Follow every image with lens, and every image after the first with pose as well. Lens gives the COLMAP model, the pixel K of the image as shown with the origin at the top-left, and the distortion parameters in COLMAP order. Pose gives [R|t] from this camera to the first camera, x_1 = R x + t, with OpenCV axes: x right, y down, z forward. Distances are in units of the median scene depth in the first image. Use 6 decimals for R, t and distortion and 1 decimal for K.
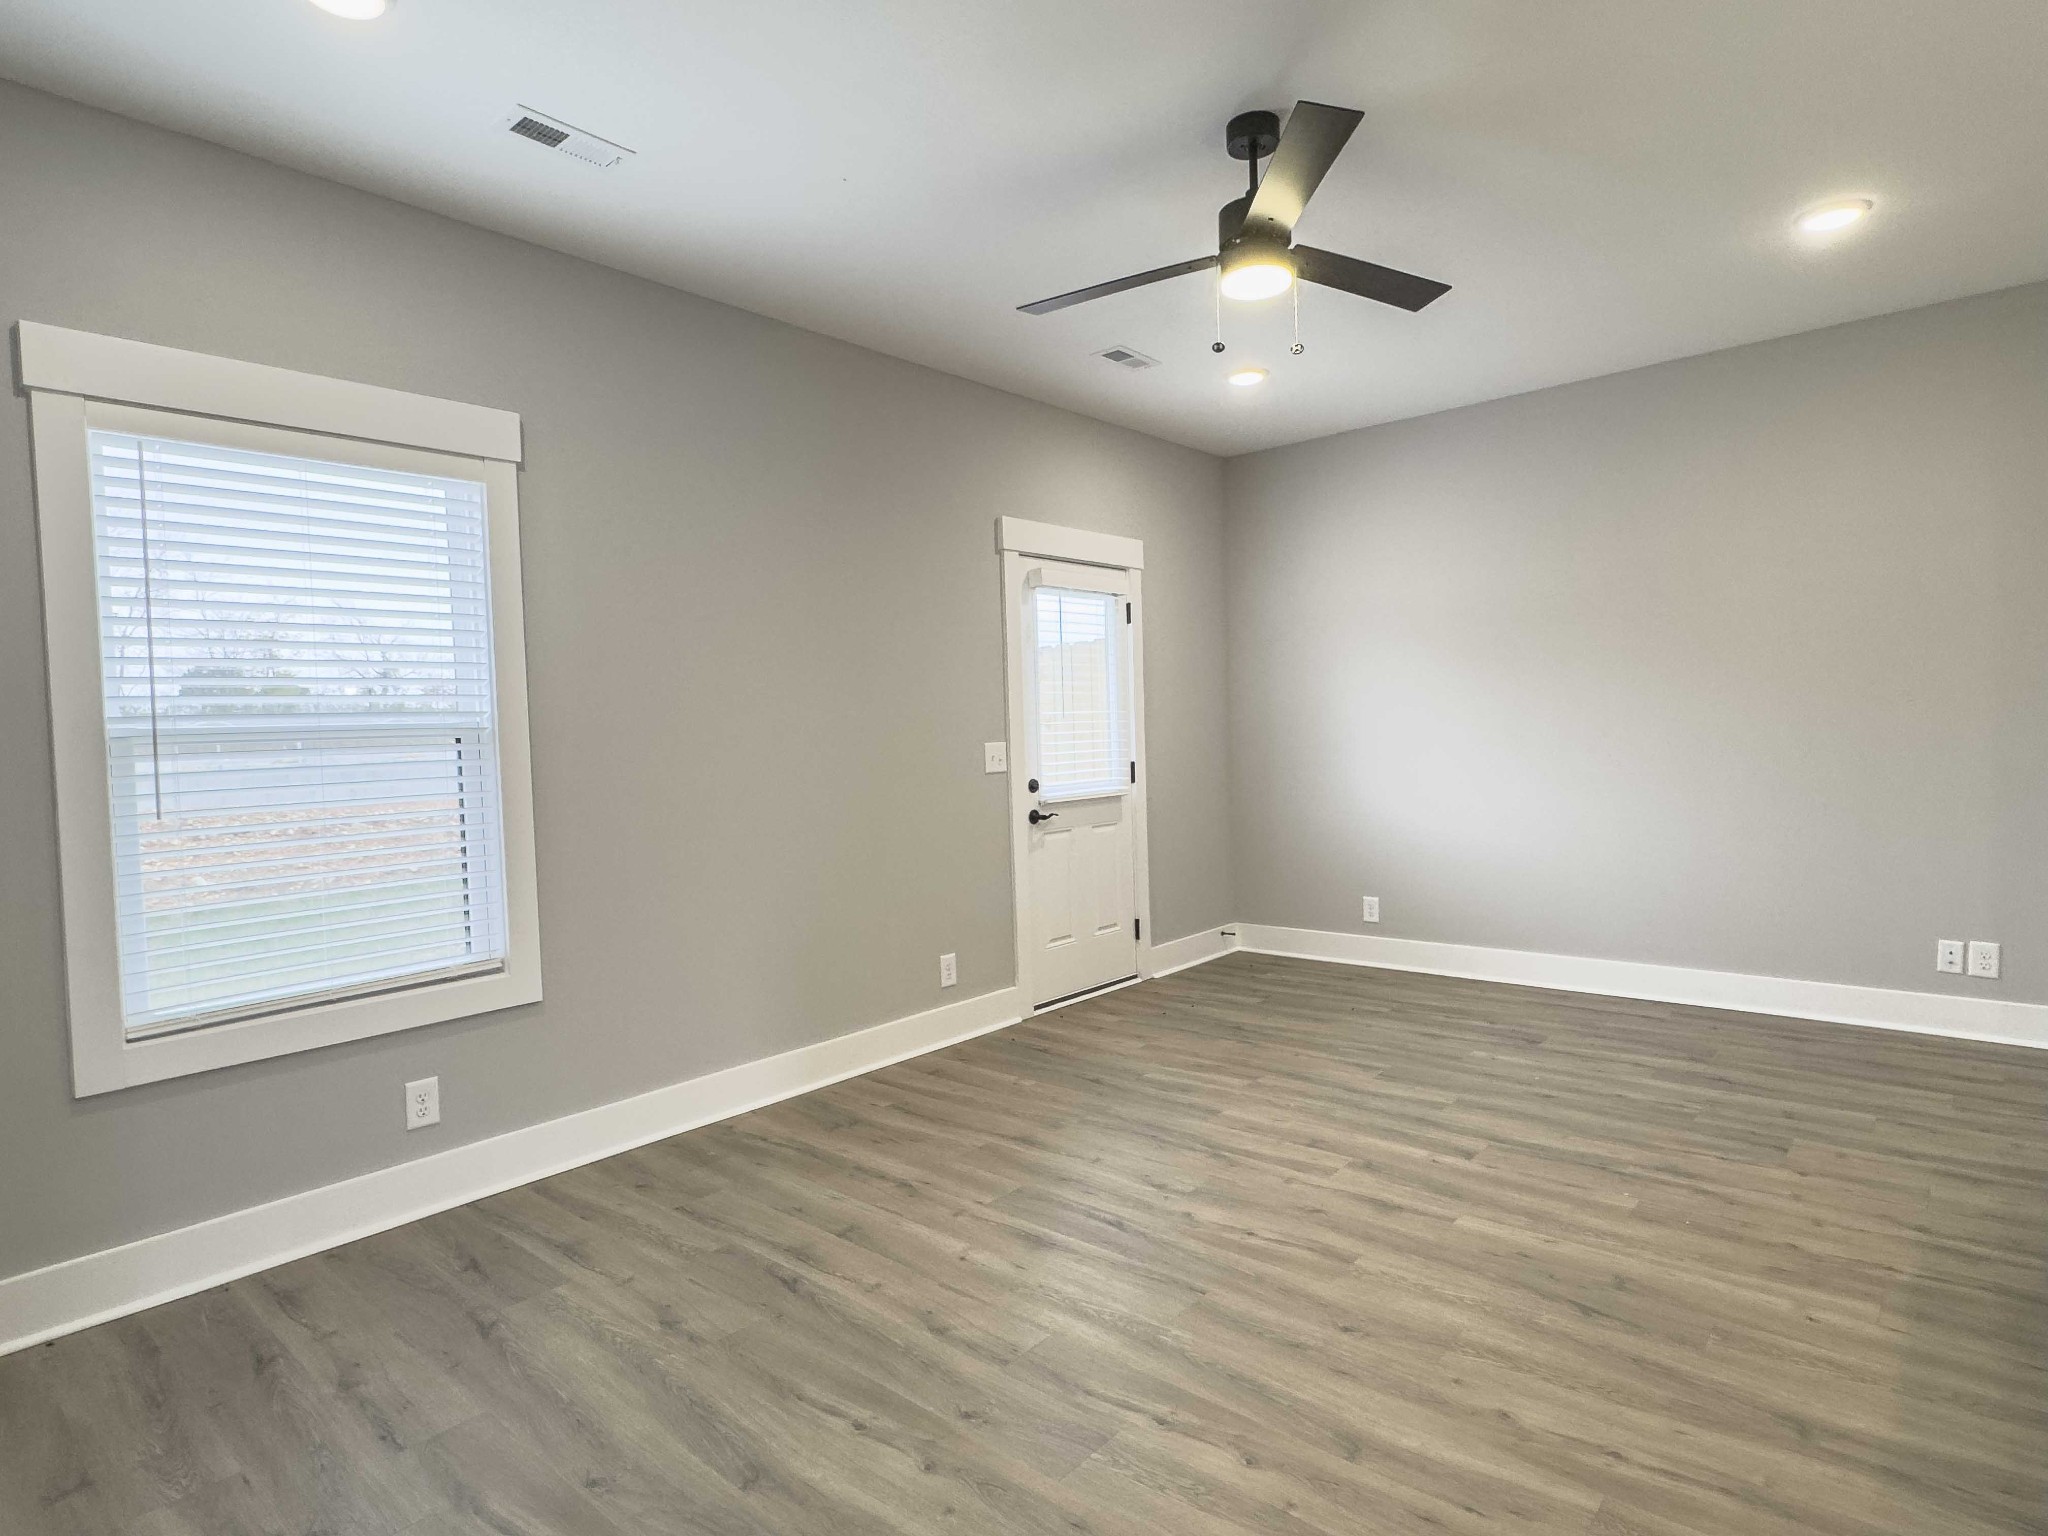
lens RADIAL K [[1103.6, 0, 1026.5], [0, 1103.6, 774.8], [0, 0, 1]] dist [-0.002231, 0.000854]
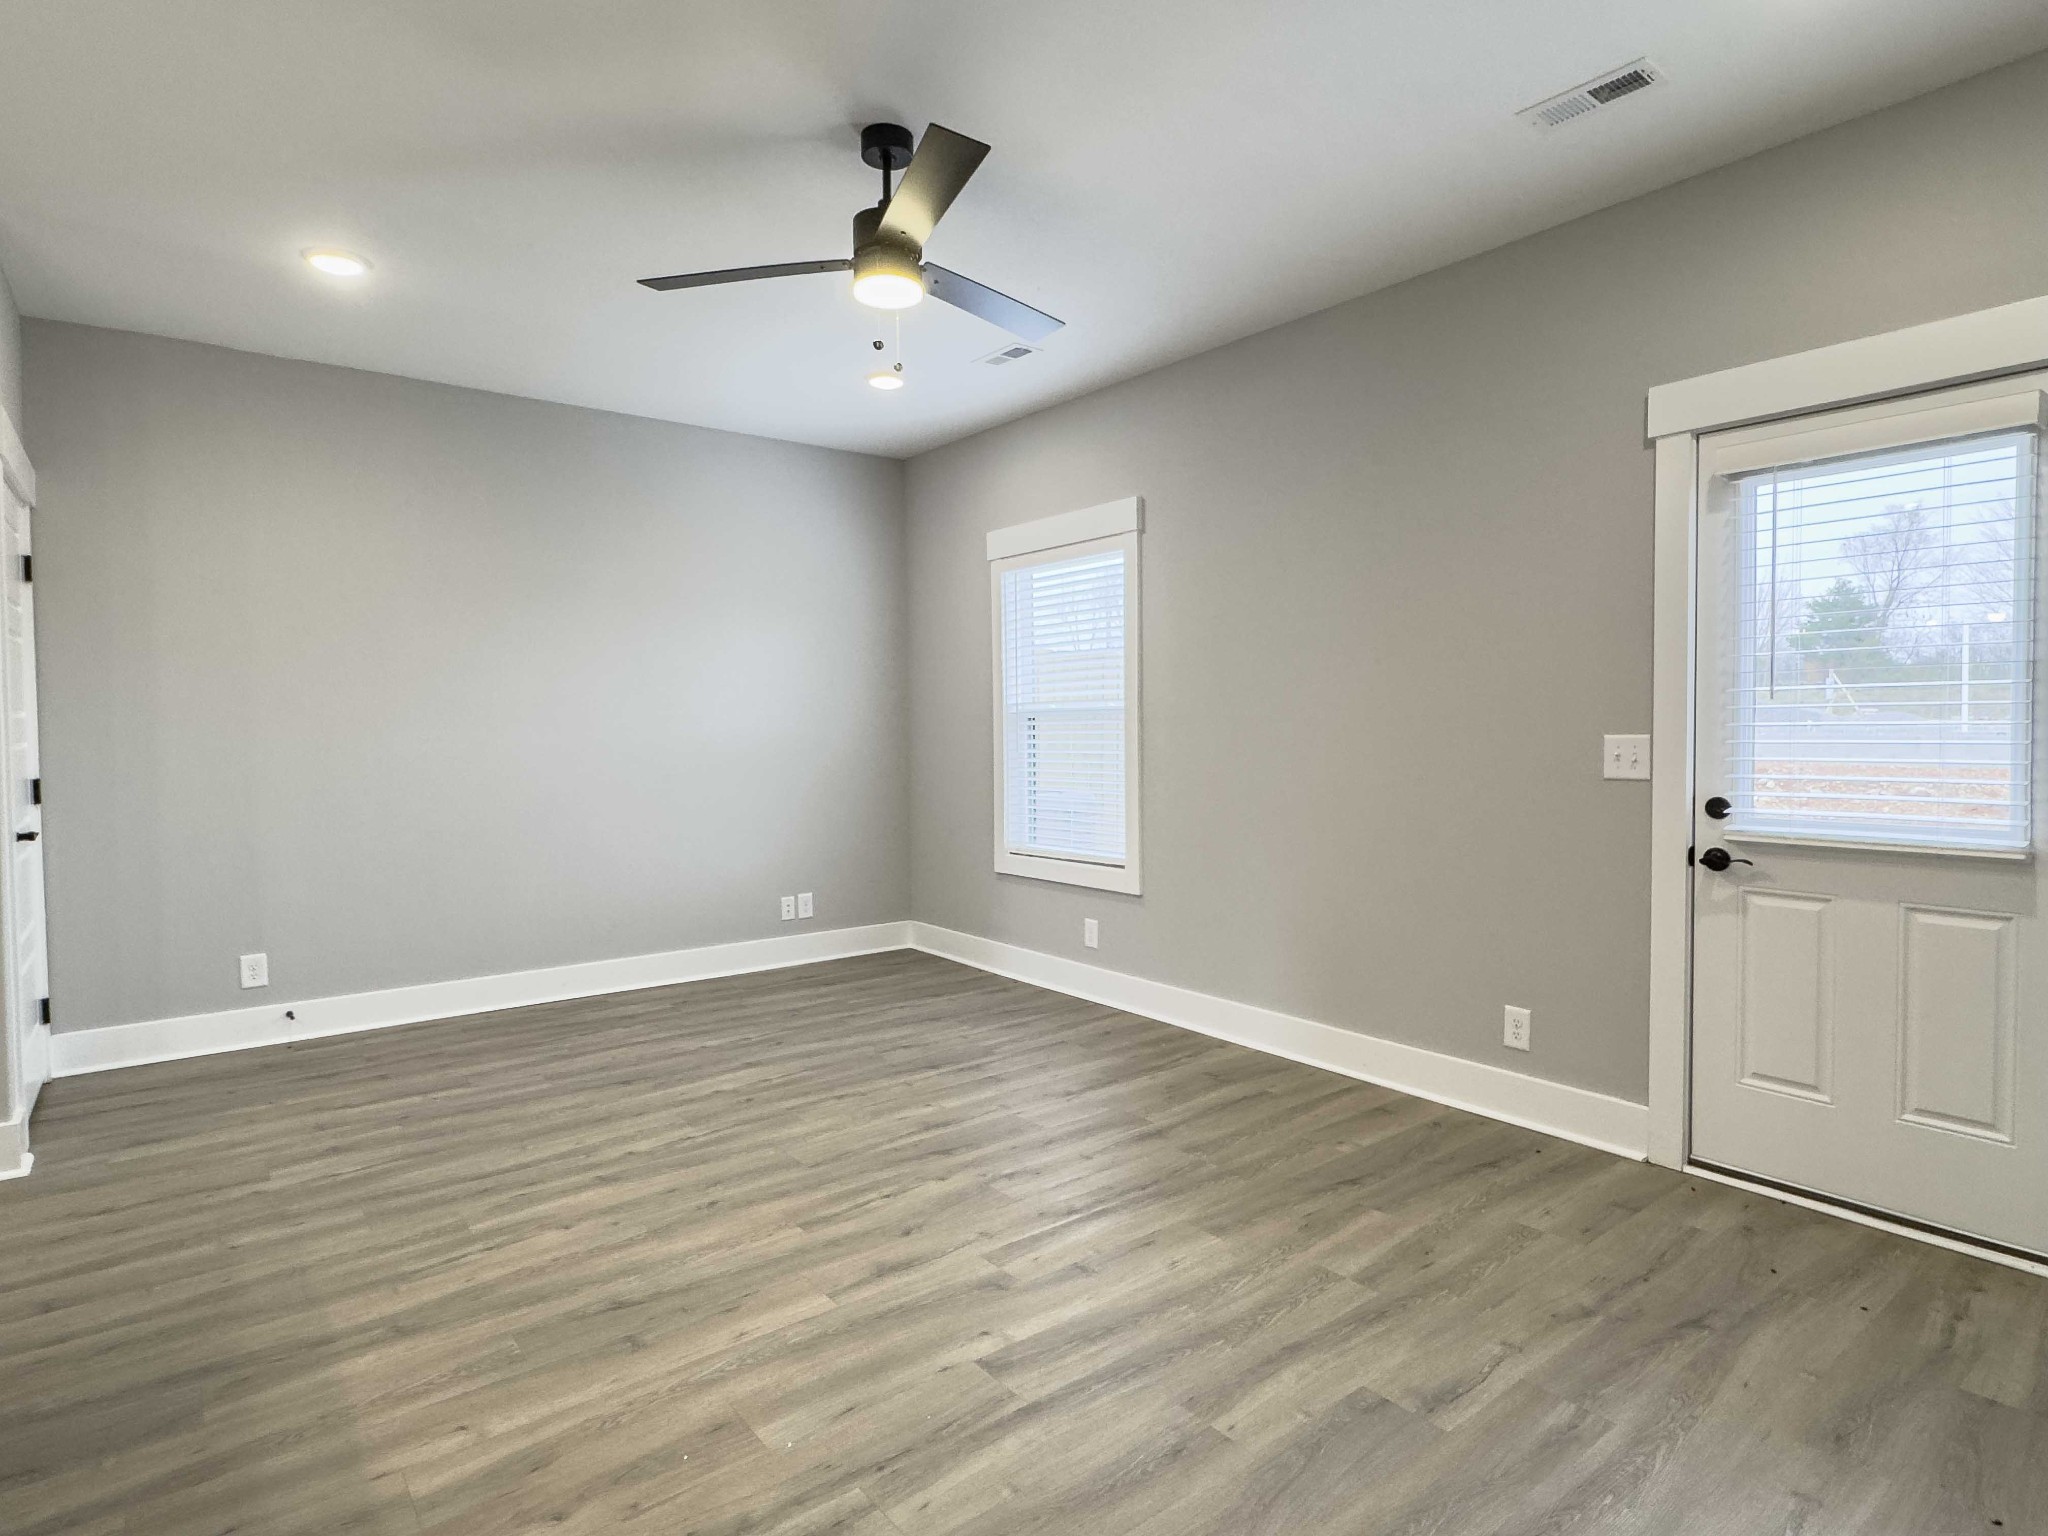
lens RADIAL K [[1103.6, 0, 1024.1], [0, 1103.6, 766.7], [0, 0, 1]] dist [-0.002231, 0.000854]
pose [[-0.180527, 0.072694, -0.980880, 1.049009], [-0.025842, 0.996570, 0.078613, -0.079818], [0.983230, 0.039540, -0.178030, 1.137032]]
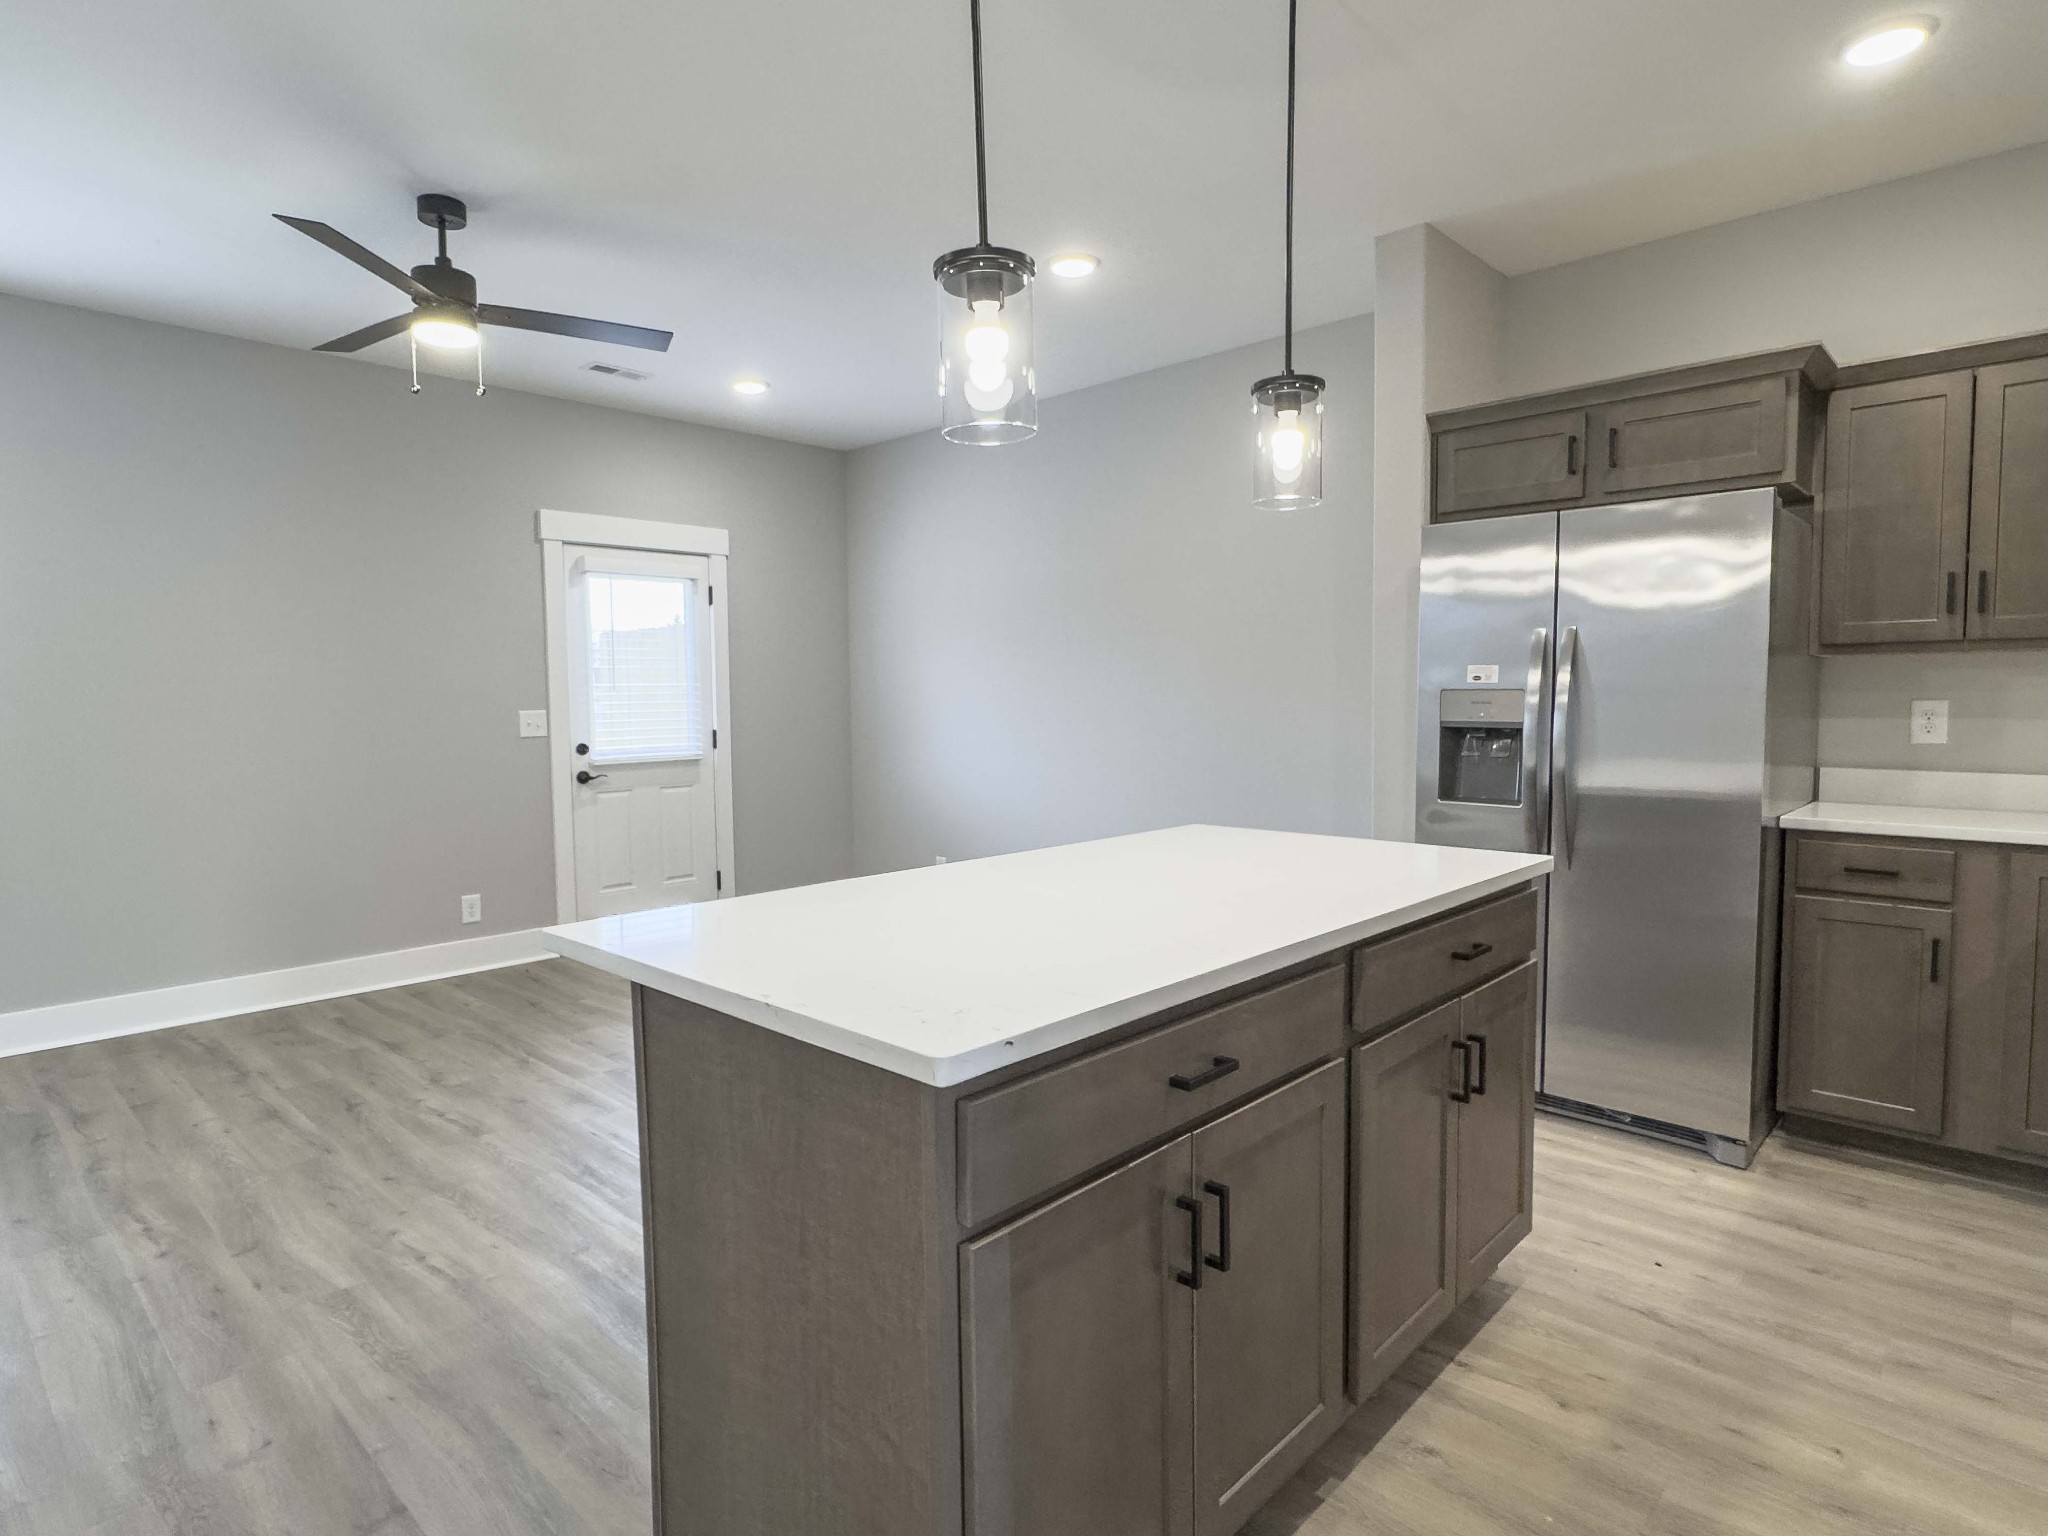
lens RADIAL K [[1103.6, 0, 1018.0], [0, 1103.6, 765.7], [0, 0, 1]] dist [-0.002231, 0.000854]
pose [[0.999110, 0.020599, -0.036806, 0.766545], [-0.019795, 0.999561, 0.022065, -0.010932], [0.037244, -0.021317, 0.999079, -0.169220]]
